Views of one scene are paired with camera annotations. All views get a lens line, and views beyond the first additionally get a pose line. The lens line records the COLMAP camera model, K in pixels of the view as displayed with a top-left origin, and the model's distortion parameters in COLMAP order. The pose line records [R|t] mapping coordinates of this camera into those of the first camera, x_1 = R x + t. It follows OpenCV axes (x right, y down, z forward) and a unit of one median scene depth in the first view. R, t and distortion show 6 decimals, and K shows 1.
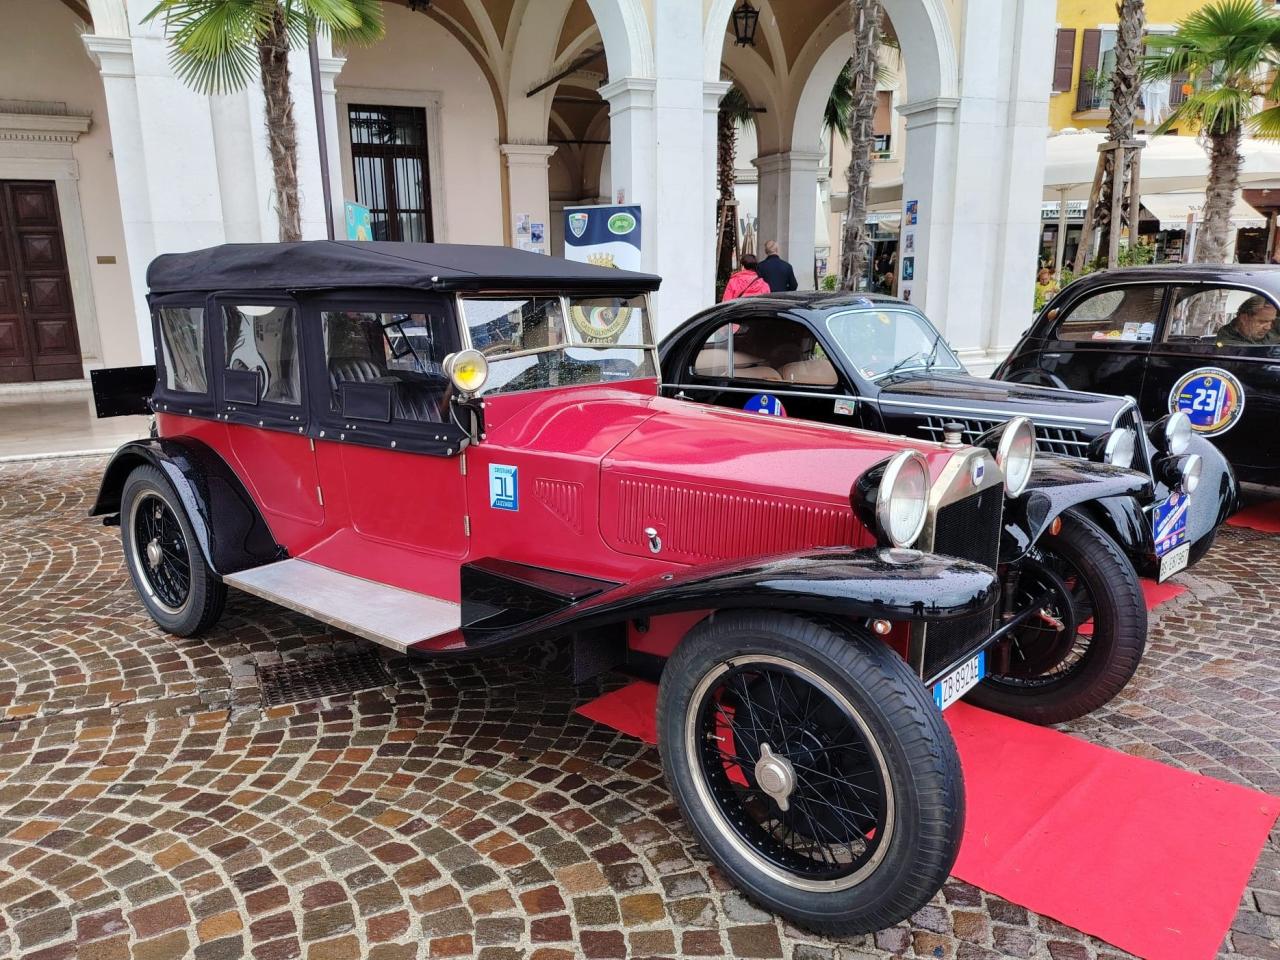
lens RADIAL K [[1028.8, 0, 566.8], [0, 1028.8, 513.5], [0, 0, 1]] dist [0.072407, -0.092785]
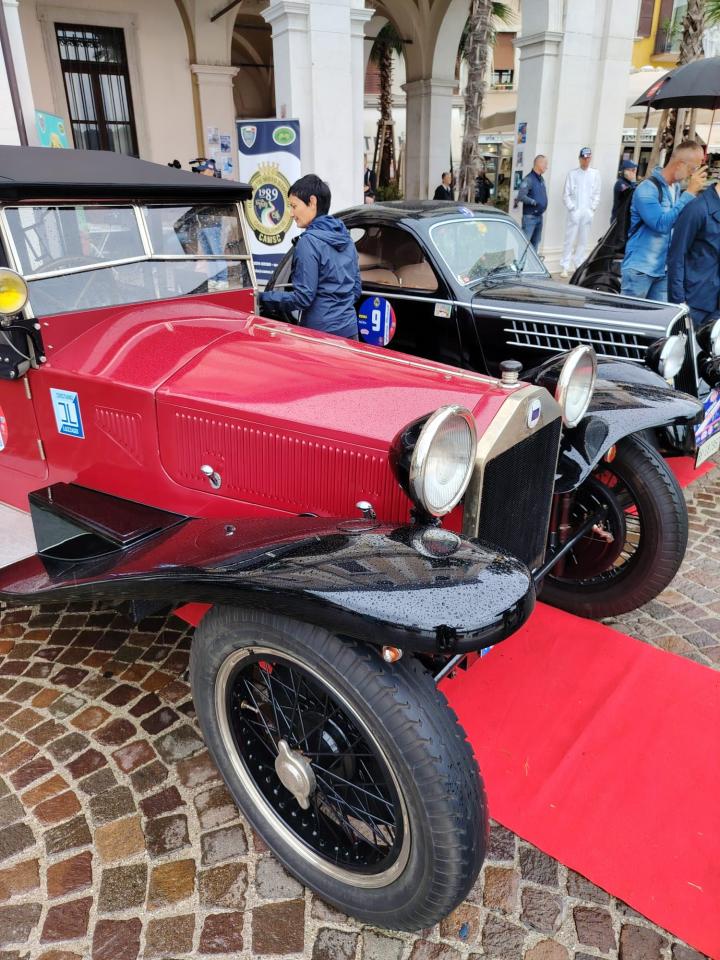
lens RADIAL K [[692.9, 0, 360.0], [0, 692.9, 480.0], [0, 0, 1]] dist [0.038335, -0.043837]
pose [[0.996285, -0.020394, 0.083671, 0.150187], [0.005213, 0.984057, 0.177778, -0.076000], [-0.085962, -0.176681, 0.980507, 0.312182]]
